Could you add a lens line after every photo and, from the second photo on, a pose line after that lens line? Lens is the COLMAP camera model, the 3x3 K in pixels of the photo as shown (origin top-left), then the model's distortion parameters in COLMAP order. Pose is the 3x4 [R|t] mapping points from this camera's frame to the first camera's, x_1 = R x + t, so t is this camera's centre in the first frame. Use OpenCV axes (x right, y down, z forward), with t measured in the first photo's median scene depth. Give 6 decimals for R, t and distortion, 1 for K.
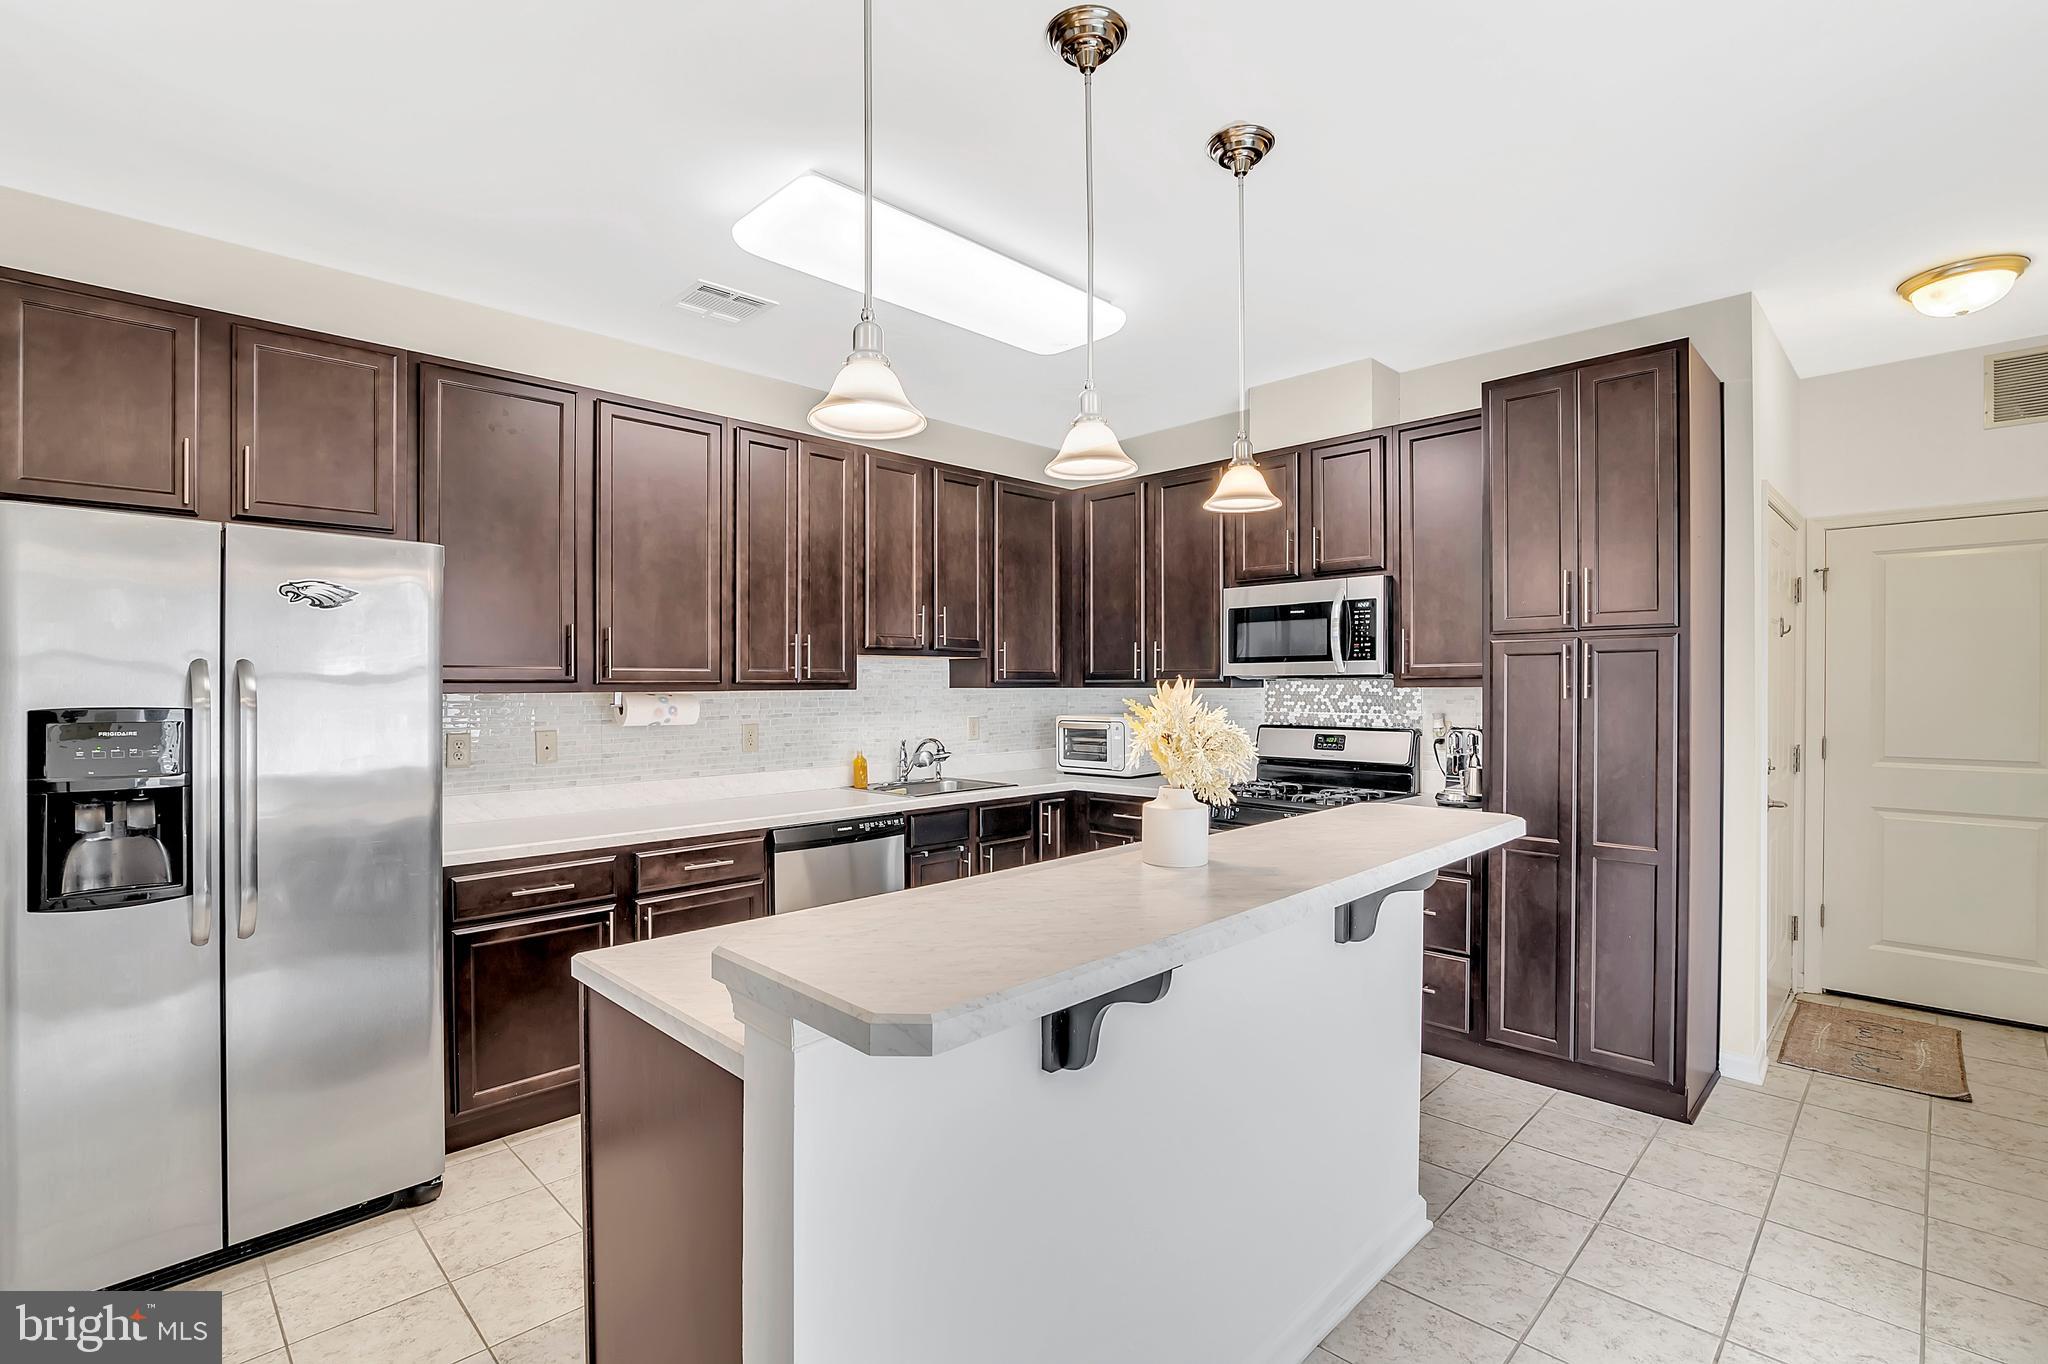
lens RADIAL K [[921.6, 0, 1071.1], [0, 921.6, 676.1], [0, 0, 1]] dist [-0.019425, 0.001016]
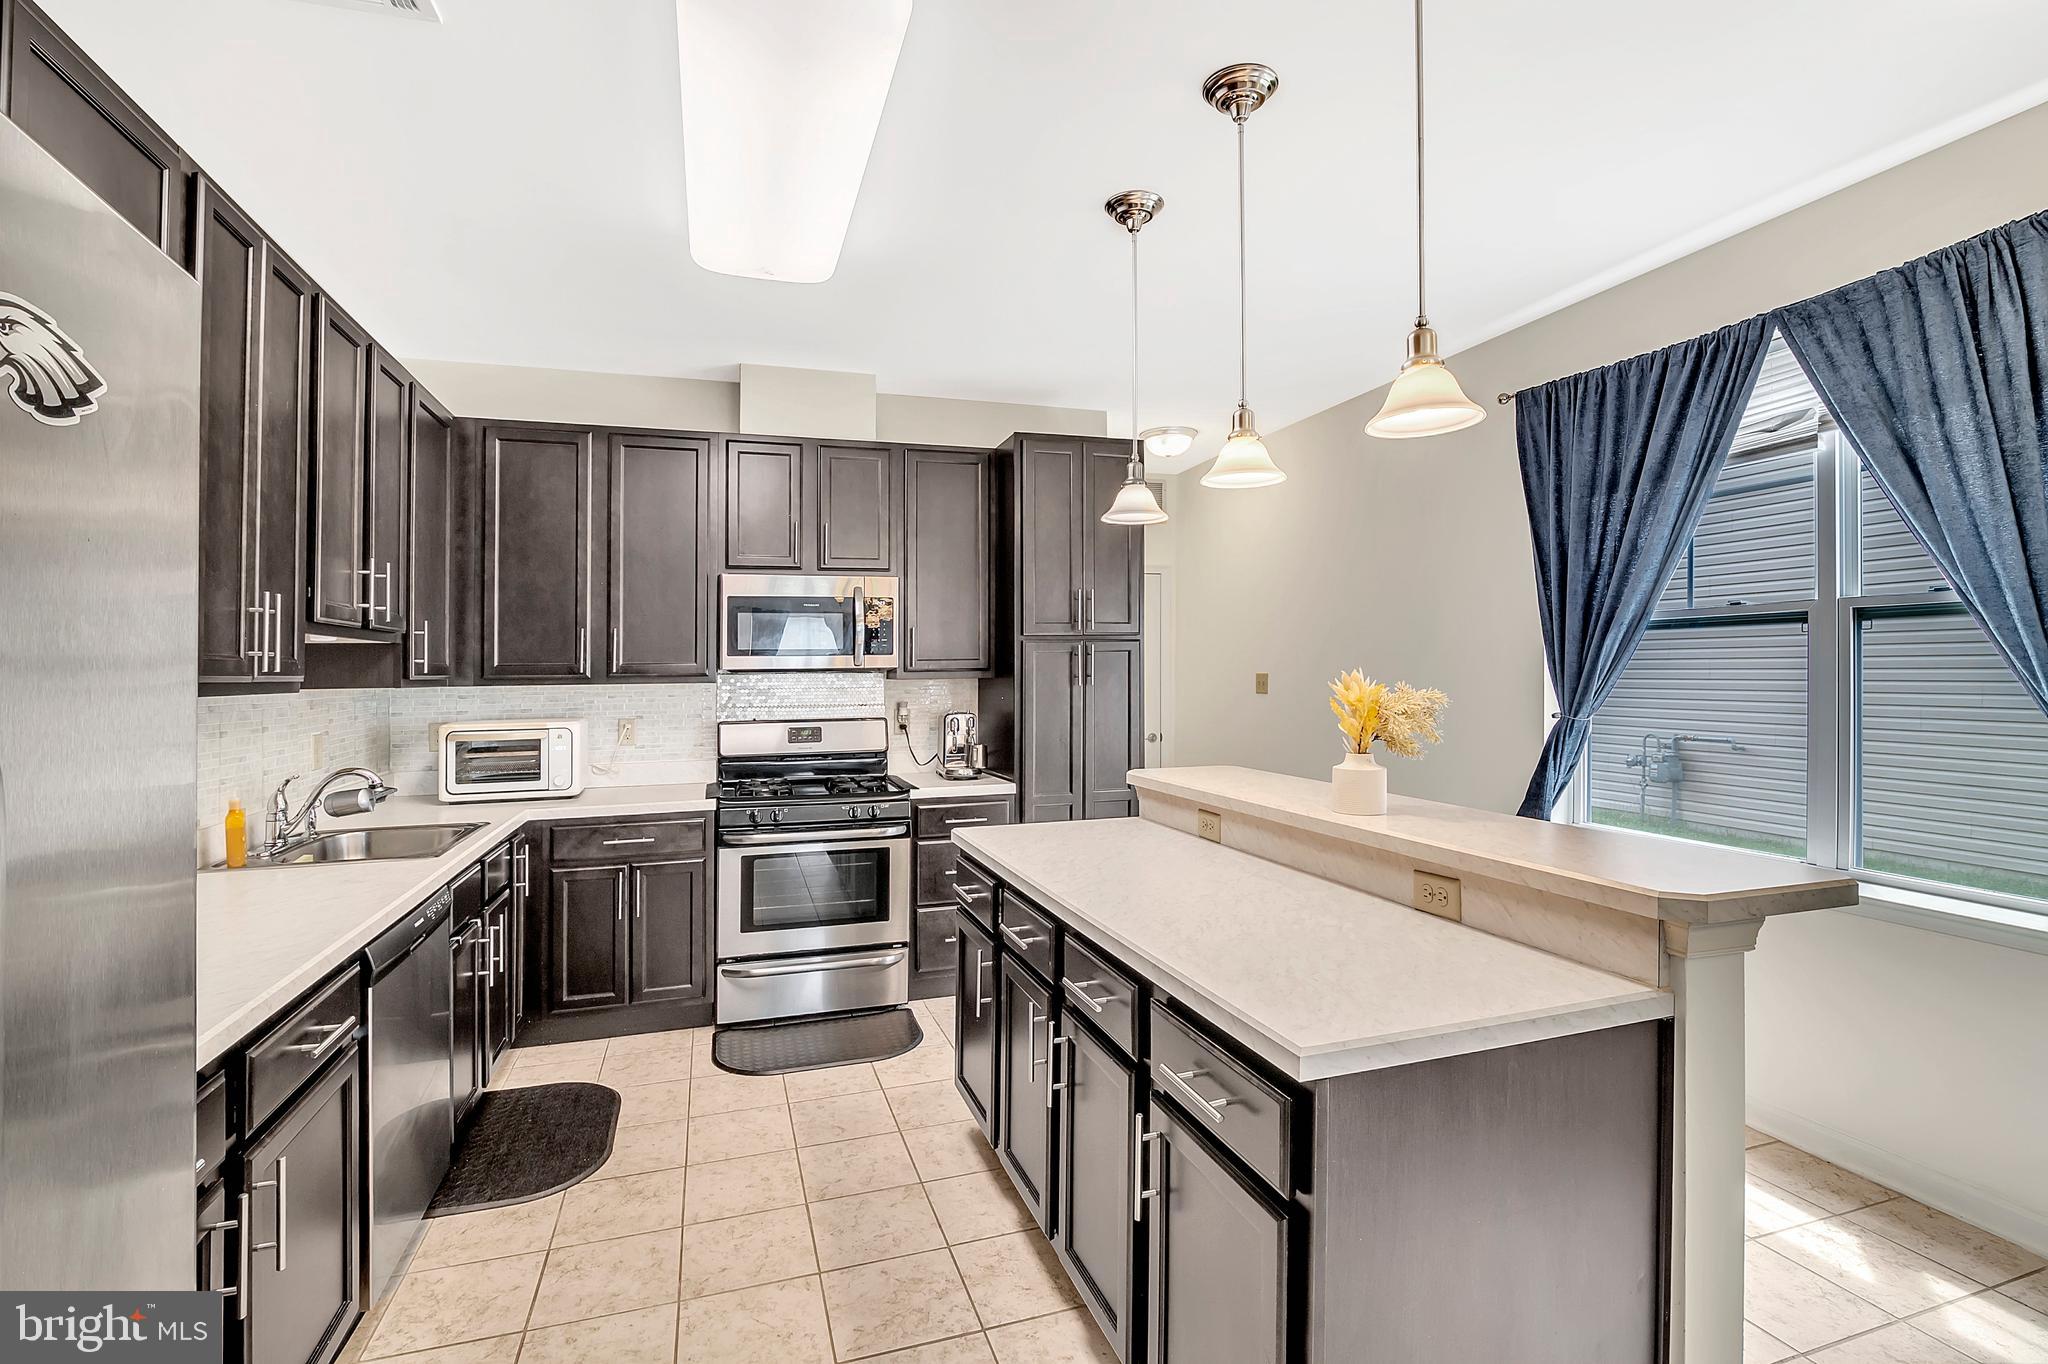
lens RADIAL K [[921.6, 0, 994.5], [0, 921.6, 662.0], [0, 0, 1]] dist [-0.019425, 0.001016]
pose [[0.494702, 0.008416, 0.869022, -0.504140], [0.004964, 0.999909, -0.012510, 0.005339], [-0.869048, 0.010502, 0.494616, 0.321632]]
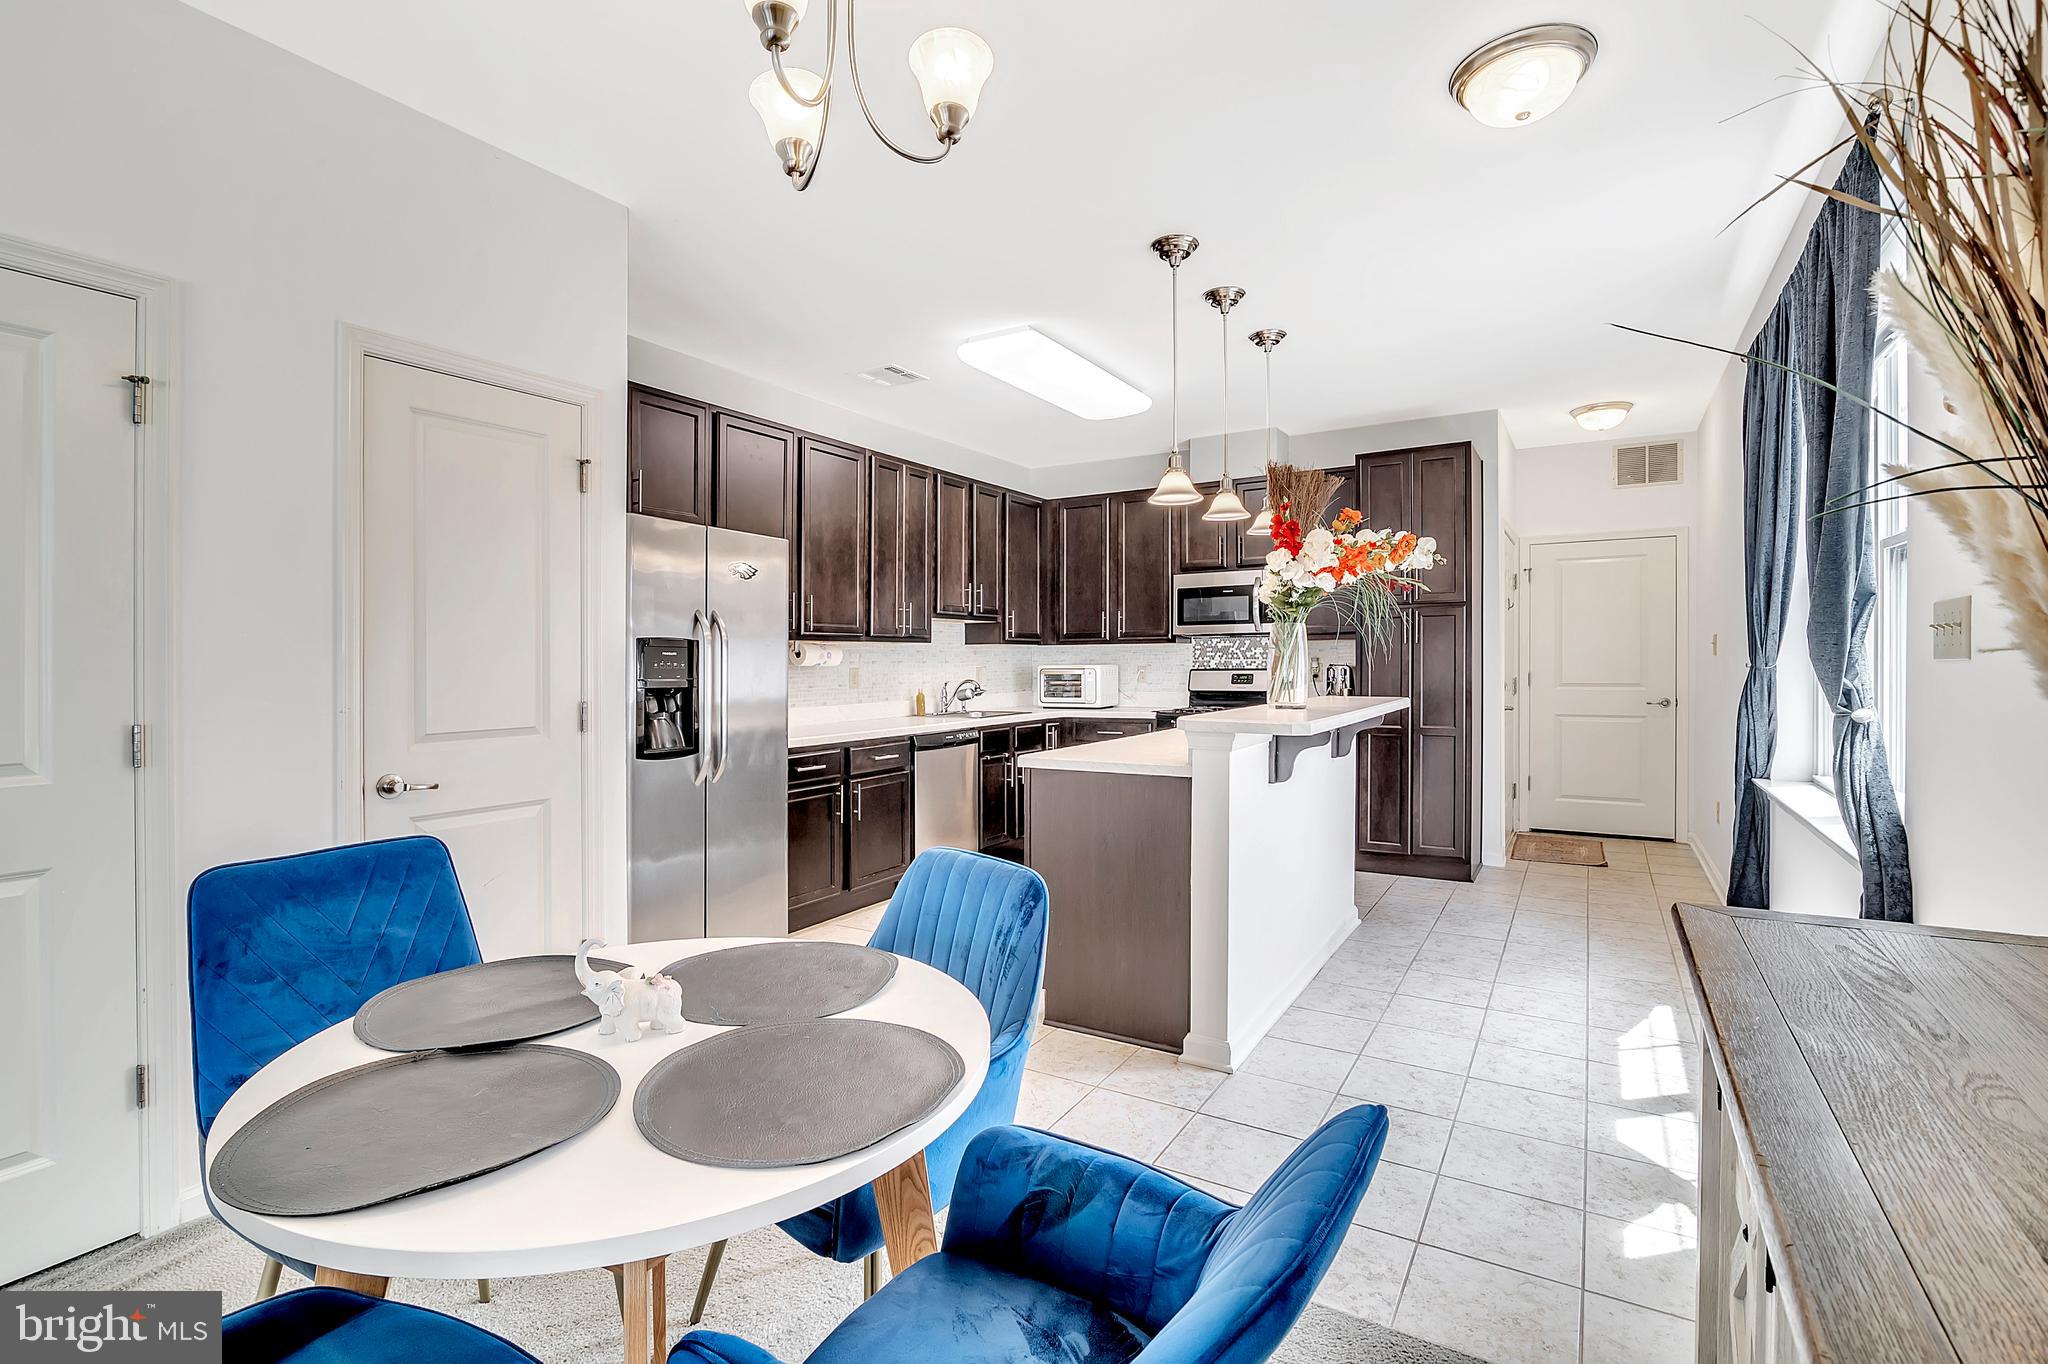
lens RADIAL K [[921.6, 0, 1042.7], [0, 921.6, 654.9], [0, 0, 1]] dist [-0.019425, 0.001016]
pose [[0.974678, -0.002437, 0.223600, -0.372538], [0.002499, 0.999997, 0.000004, 0.032516], [-0.223600, 0.000555, 0.974681, -0.386808]]
